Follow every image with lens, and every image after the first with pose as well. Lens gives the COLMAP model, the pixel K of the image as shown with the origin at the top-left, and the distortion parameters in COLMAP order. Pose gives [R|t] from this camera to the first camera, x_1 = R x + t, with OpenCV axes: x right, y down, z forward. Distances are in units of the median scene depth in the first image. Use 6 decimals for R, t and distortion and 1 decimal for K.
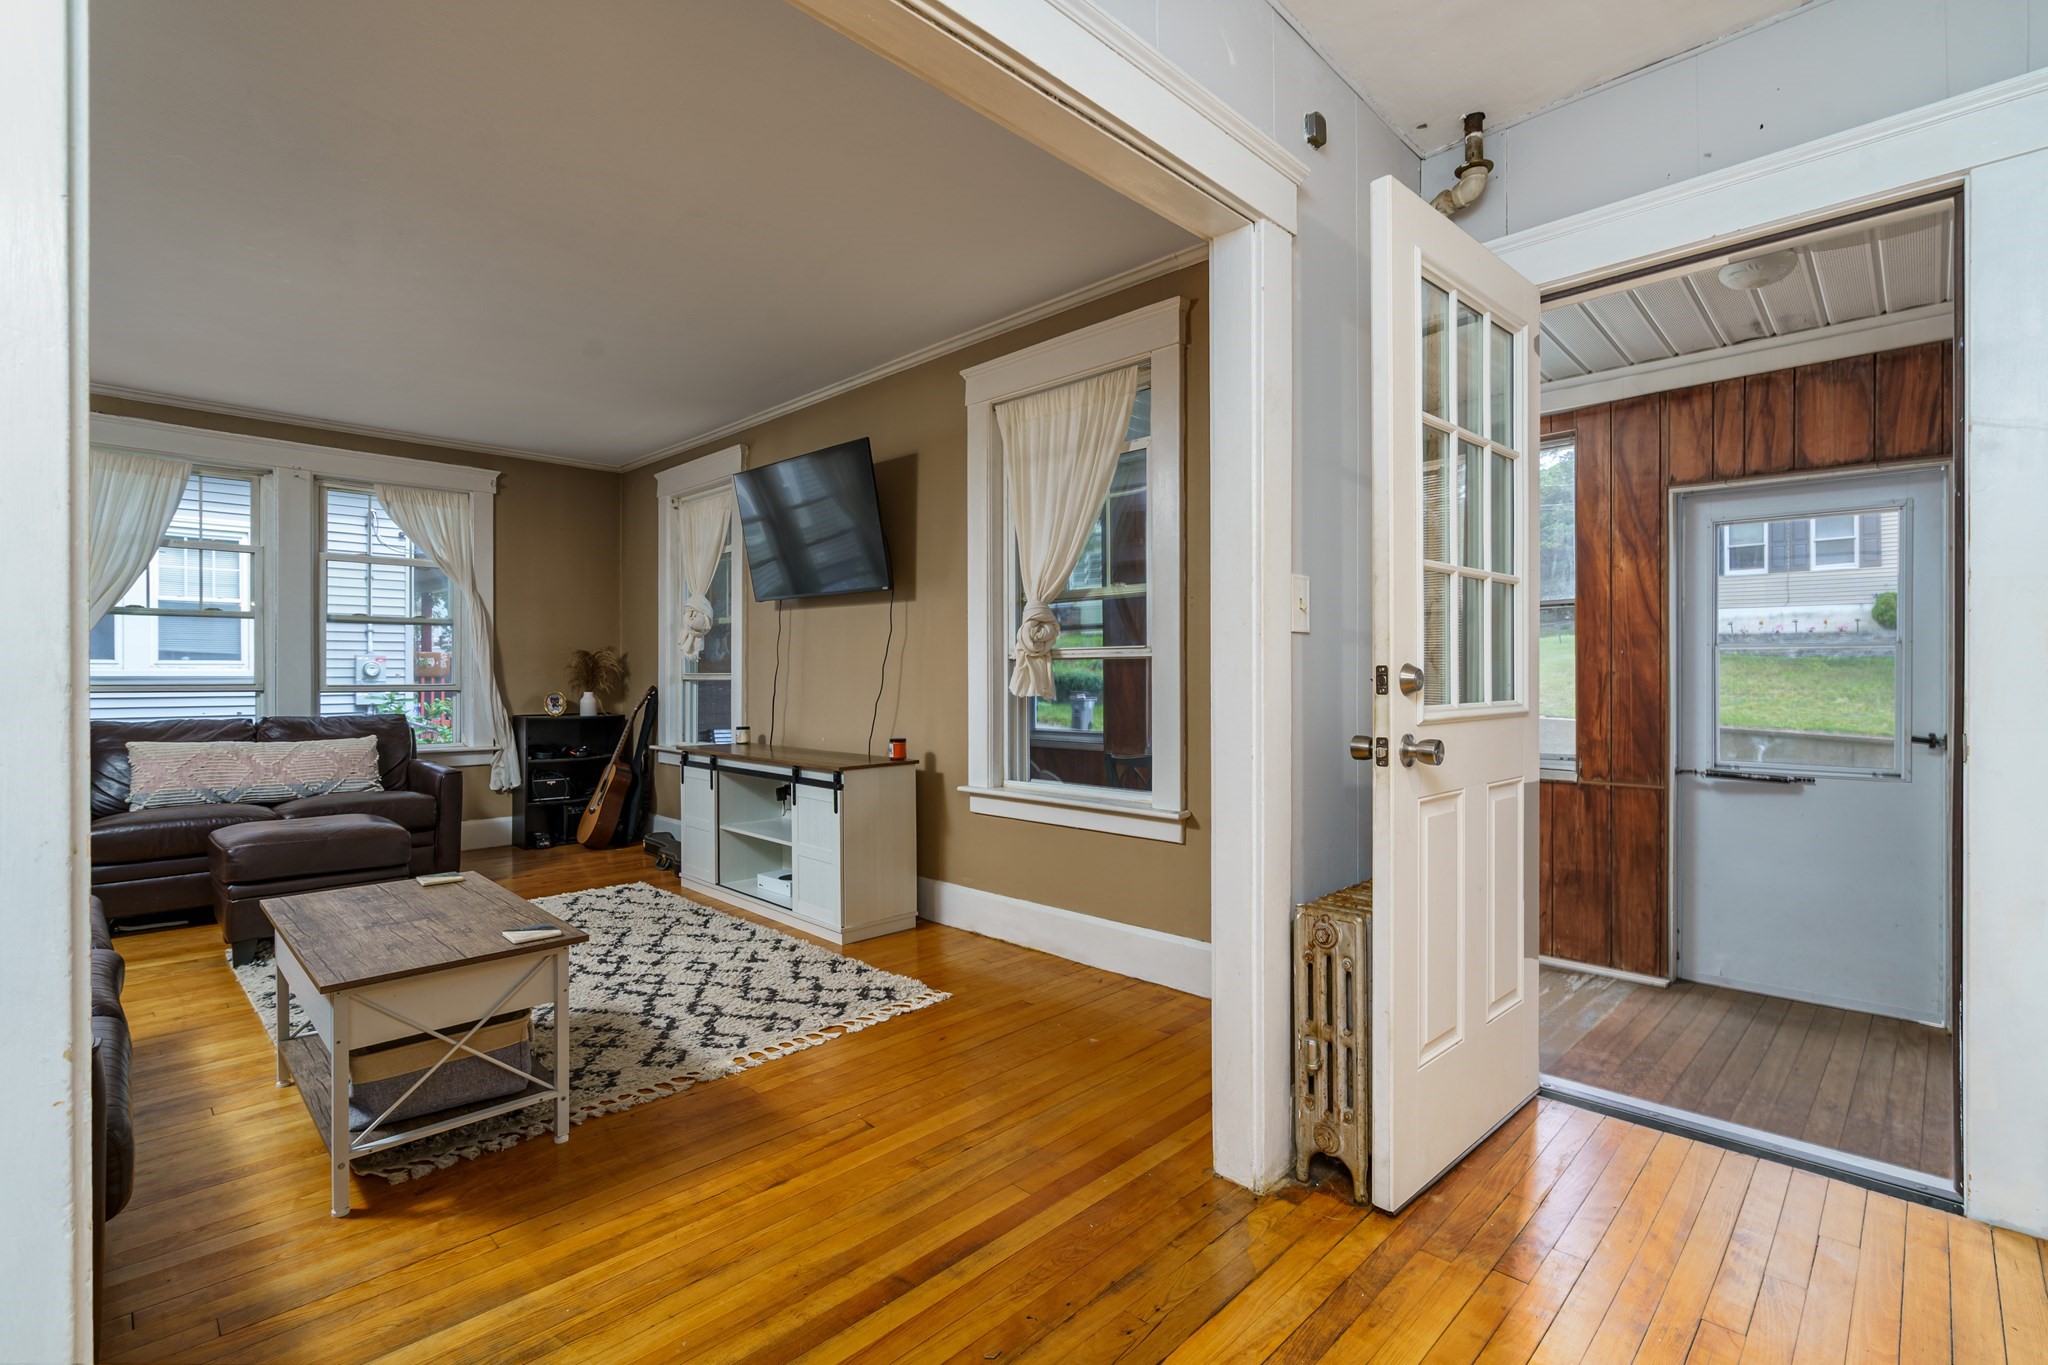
lens RADIAL K [[938.1, 0, 1011.8], [0, 938.1, 683.3], [0, 0, 1]] dist [-0.000234, 0.000203]
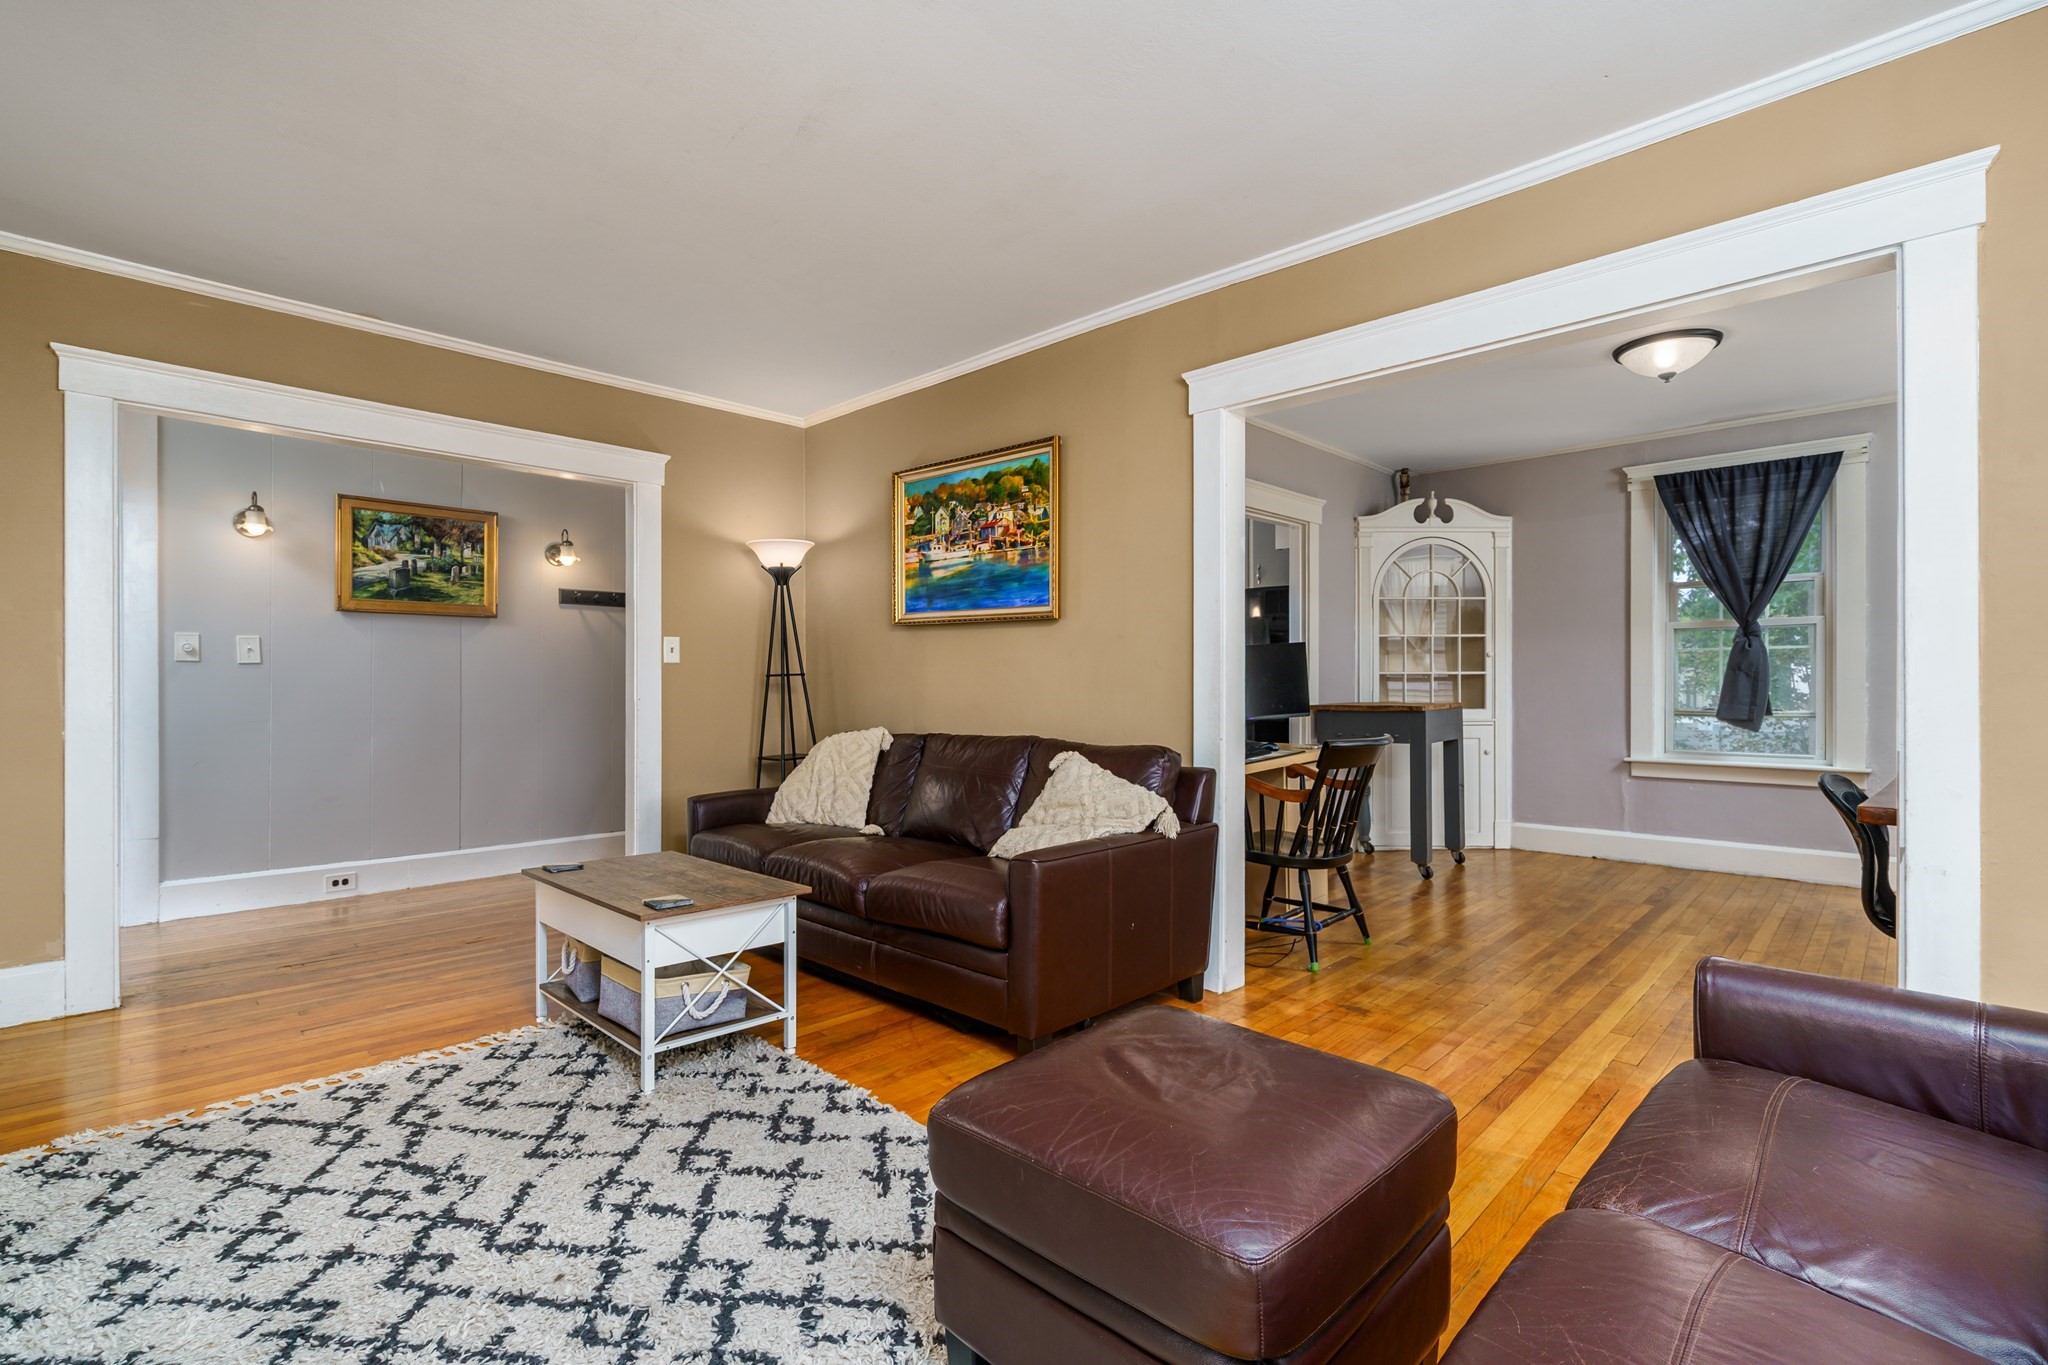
lens RADIAL K [[938.1, 0, 1011.8], [0, 938.1, 683.3], [0, 0, 1]] dist [-0.000234, 0.000203]
pose [[-0.999995, 0.002153, -0.002473, -0.750362], [0.002143, 0.999989, 0.004156, -0.008947], [0.002482, 0.004151, -0.999988, 1.526920]]
